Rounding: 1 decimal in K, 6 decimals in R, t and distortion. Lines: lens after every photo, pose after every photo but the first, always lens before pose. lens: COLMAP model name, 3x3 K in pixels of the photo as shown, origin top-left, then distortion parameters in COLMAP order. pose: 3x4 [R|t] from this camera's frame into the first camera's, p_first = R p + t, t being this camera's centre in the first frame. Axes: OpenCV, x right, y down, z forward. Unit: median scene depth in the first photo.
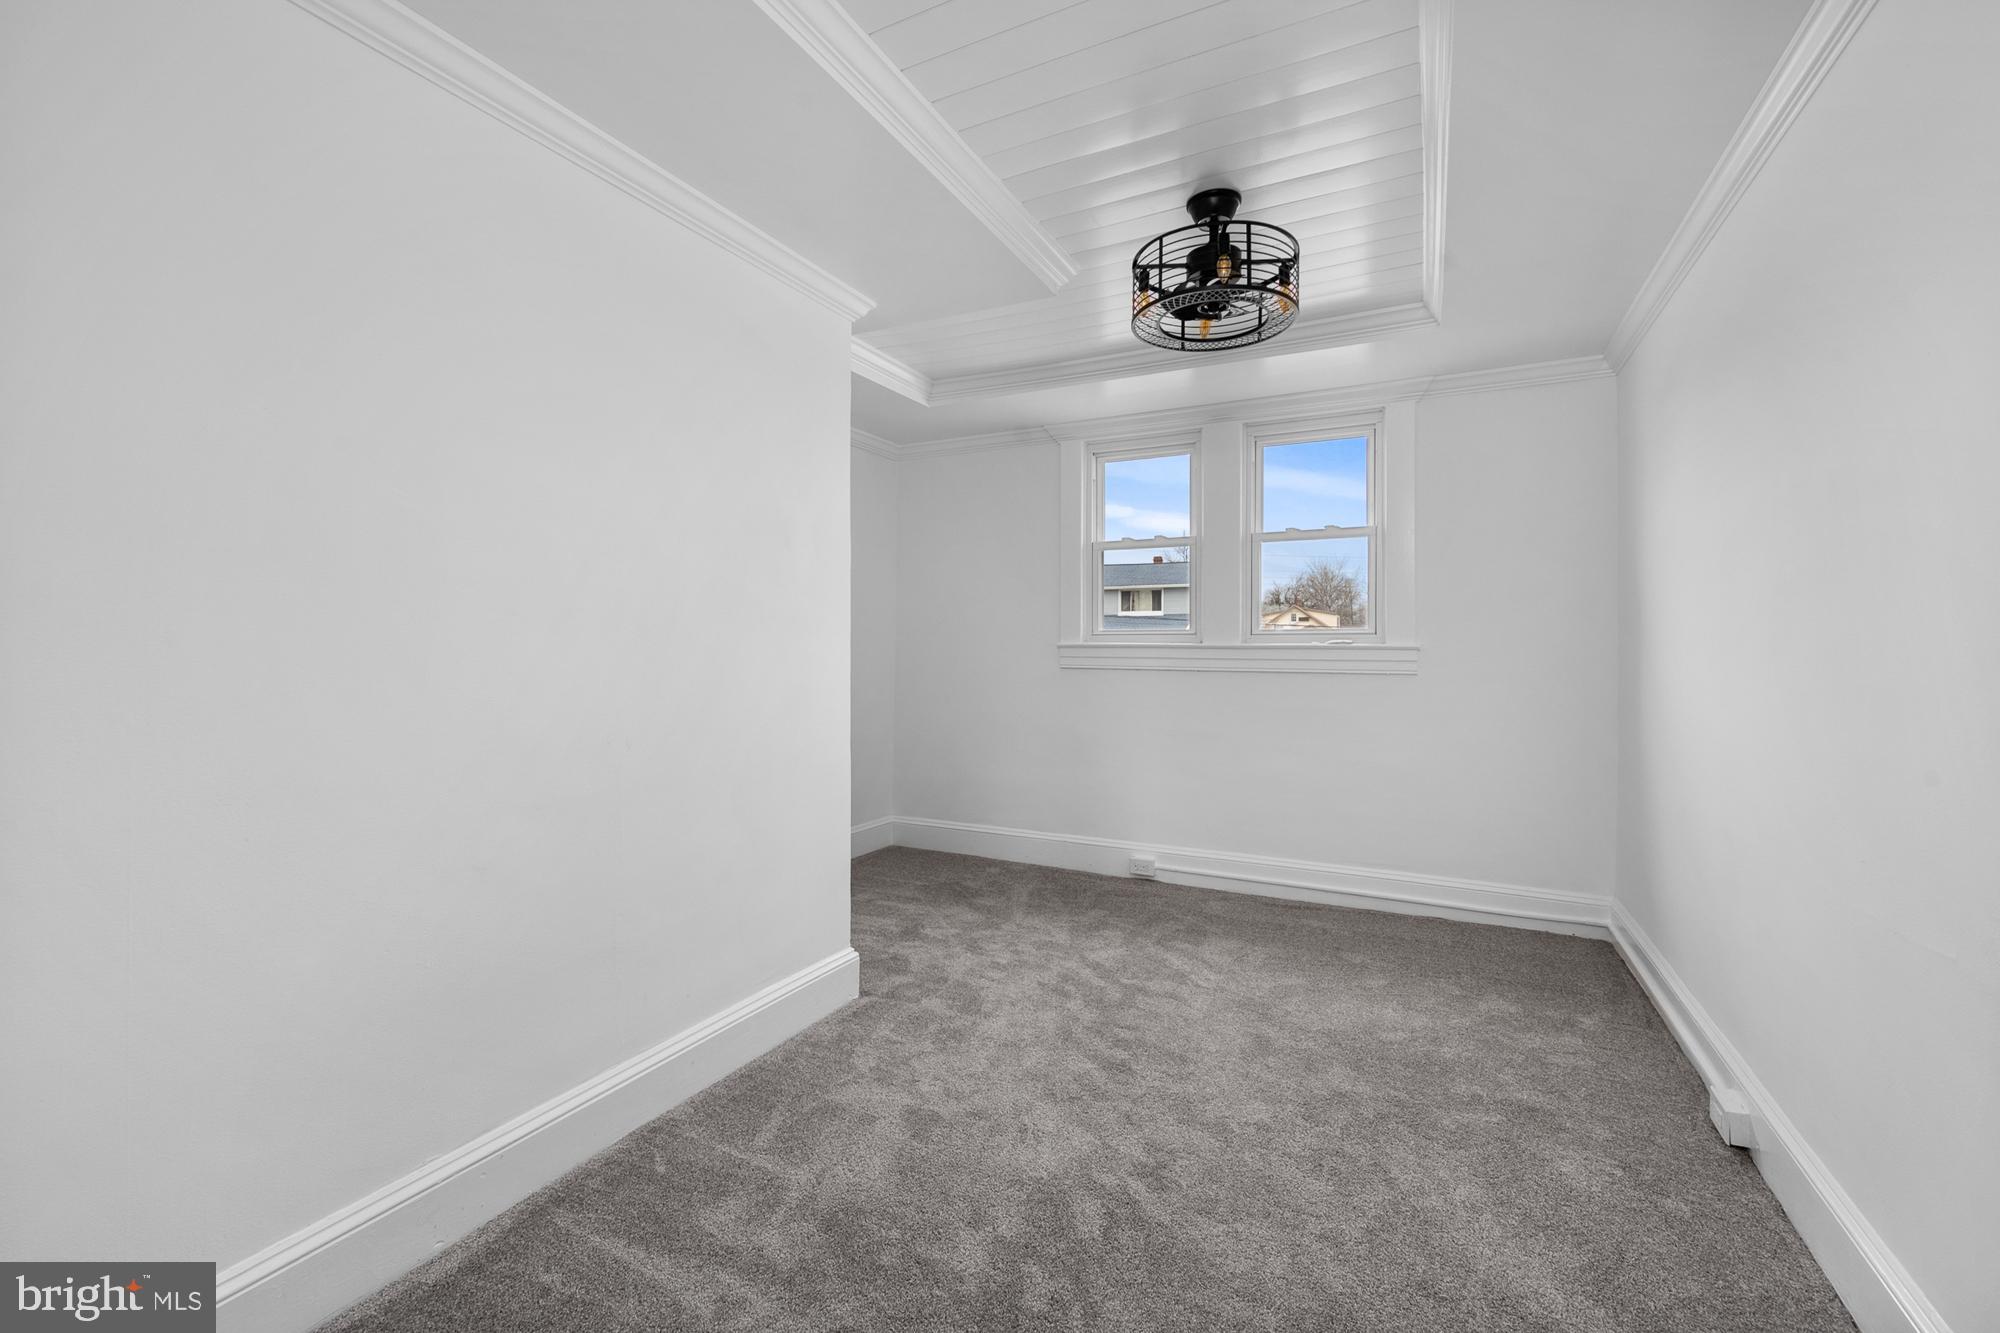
lens RADIAL K [[783.1, 0, 1009.3], [0, 783.1, 655.8], [0, 0, 1]] dist [-0.012348, -0.000038]
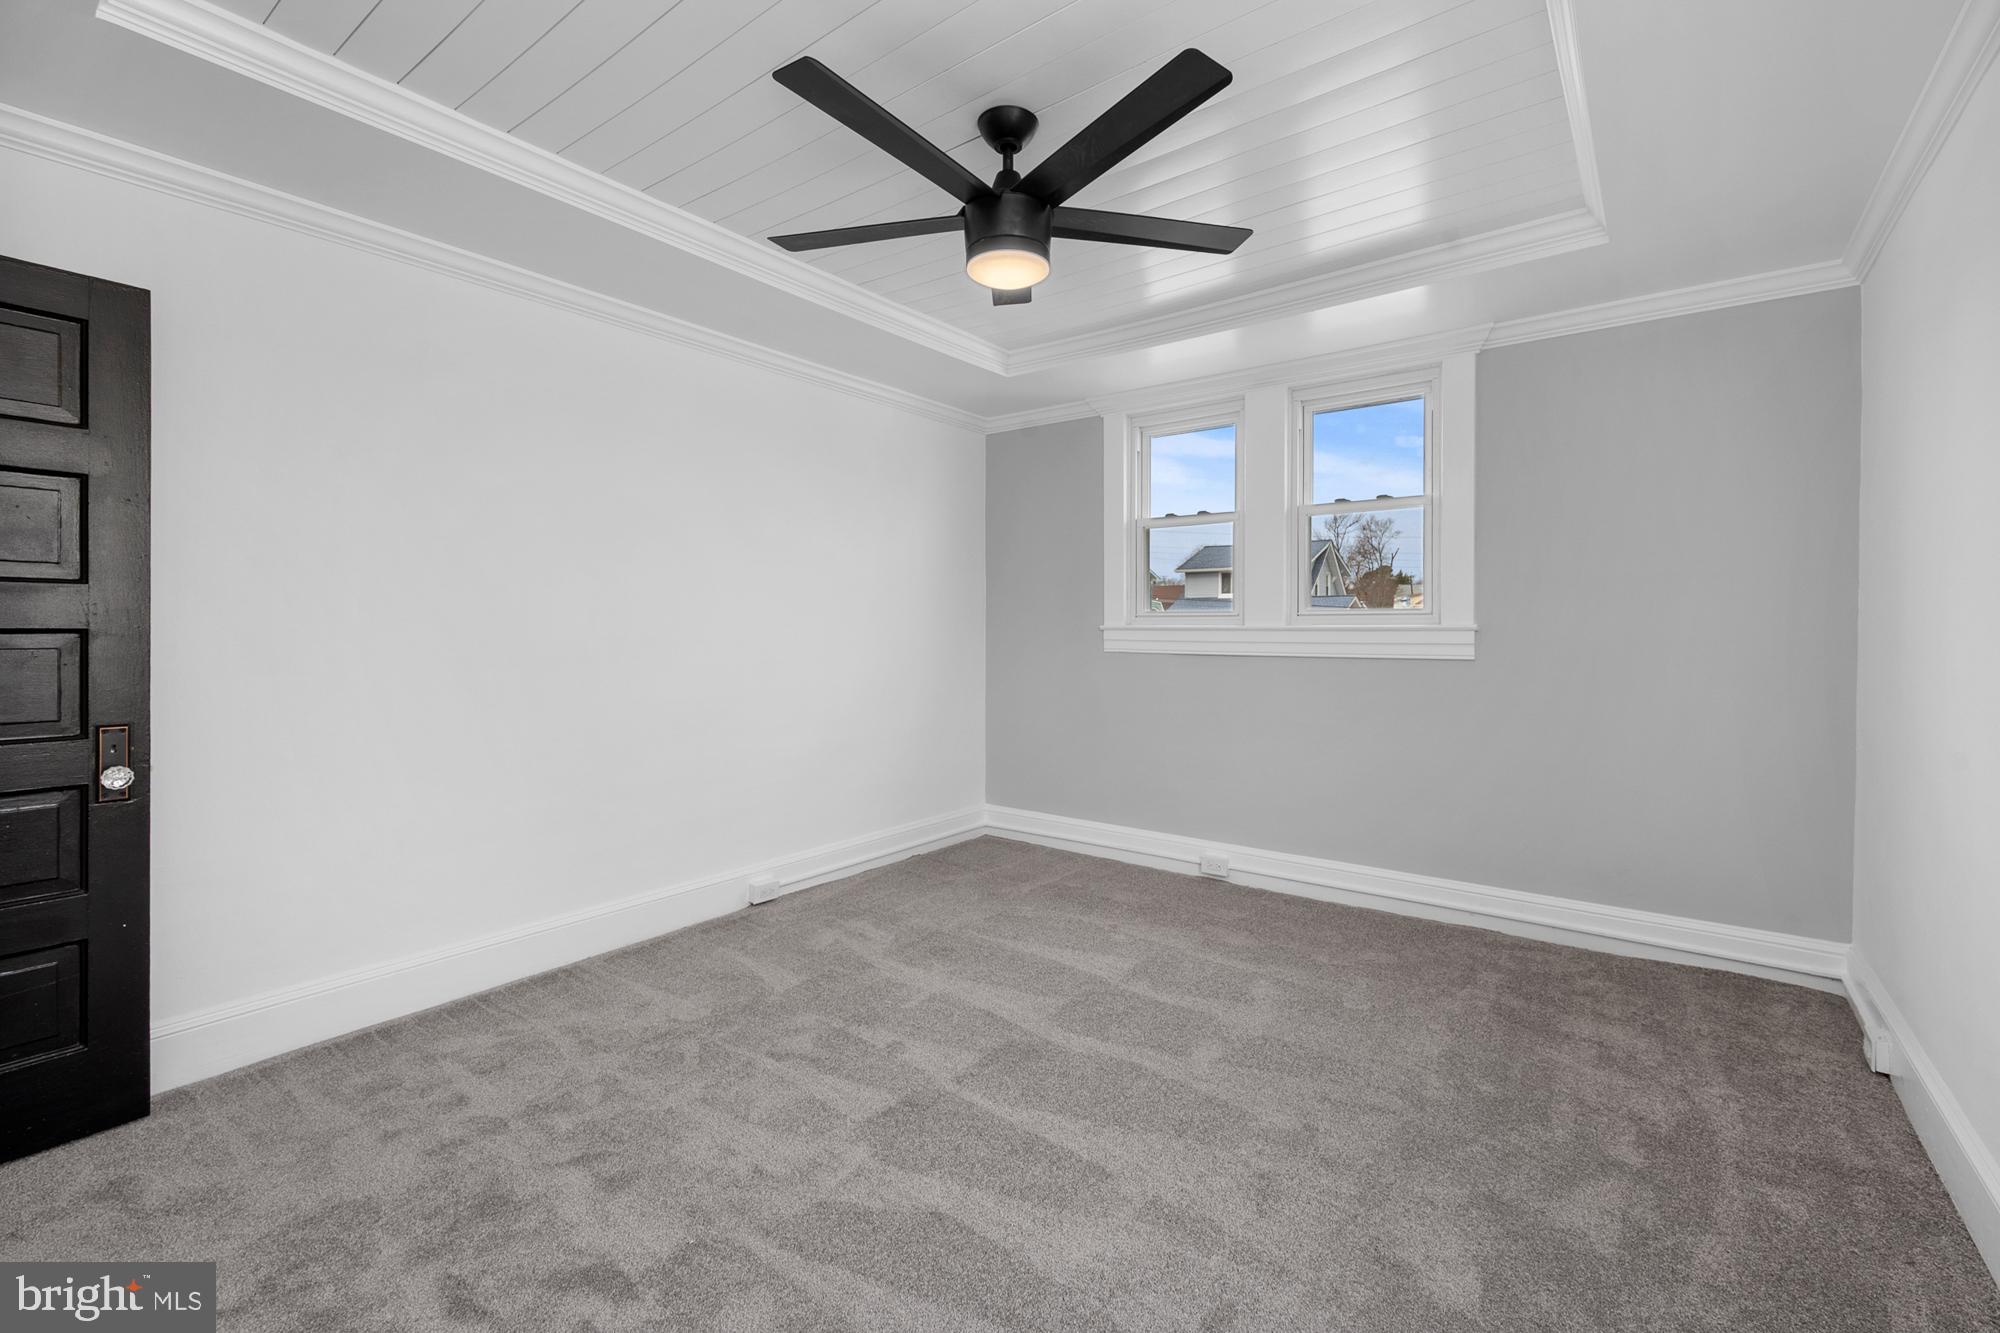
lens RADIAL K [[867.4, 0, 1007.1], [0, 867.4, 637.3], [0, 0, 1]] dist [0.002380, 0.000571]
pose [[0.979879, -0.001102, -0.199589, 0.175794], [0.001029, 0.999999, -0.000472, -0.001553], [0.199590, 0.000257, 0.979880, -0.071603]]
